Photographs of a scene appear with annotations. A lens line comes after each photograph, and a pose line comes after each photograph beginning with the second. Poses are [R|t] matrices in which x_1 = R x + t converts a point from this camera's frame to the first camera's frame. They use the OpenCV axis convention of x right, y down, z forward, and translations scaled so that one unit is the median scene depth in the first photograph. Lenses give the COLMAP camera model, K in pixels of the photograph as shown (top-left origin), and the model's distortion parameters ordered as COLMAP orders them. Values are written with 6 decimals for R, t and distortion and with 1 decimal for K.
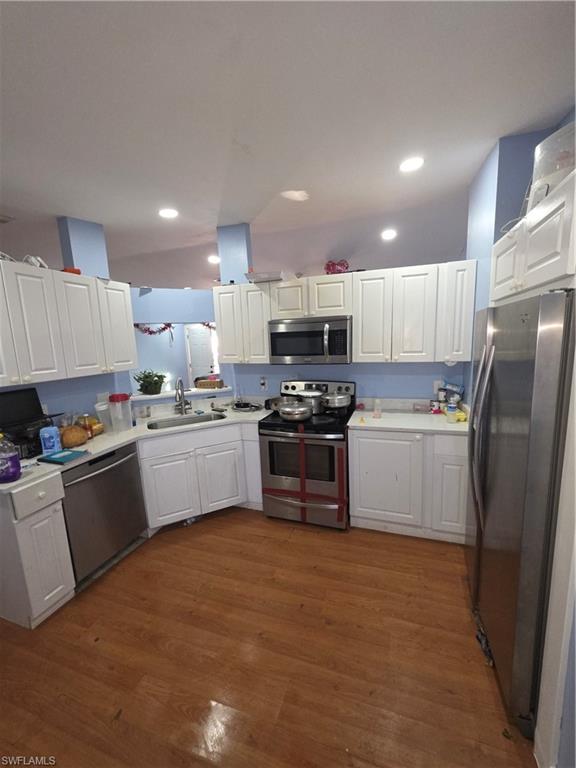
lens RADIAL K [[305.6, 0, 291.4], [0, 305.6, 386.7], [0, 0, 1]] dist [0.000890, 0.000143]
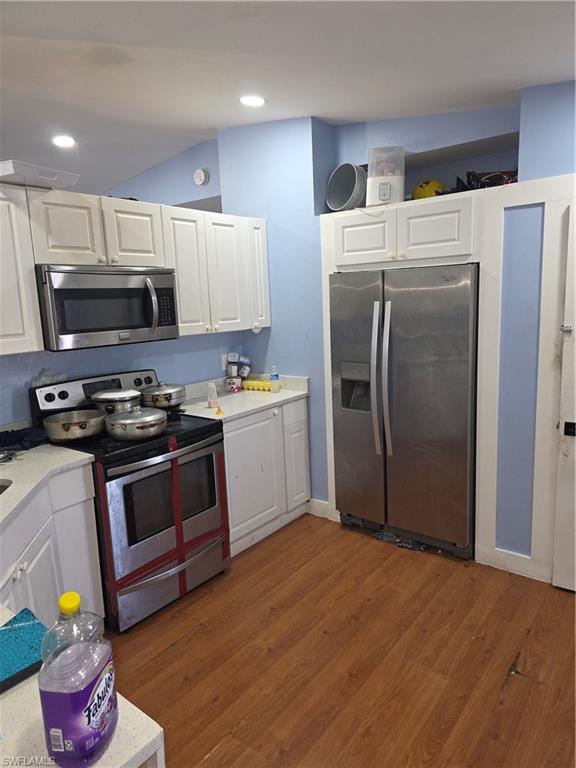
lens RADIAL K [[508.9, 0, 288.7], [0, 508.9, 382.0], [0, 0, 1]] dist [0.041610, -0.032279]
pose [[0.331735, -0.132425, 0.934032, -0.826639], [0.174169, 0.981675, 0.077321, -0.023815], [-0.927155, 0.137030, 0.348721, 0.391345]]
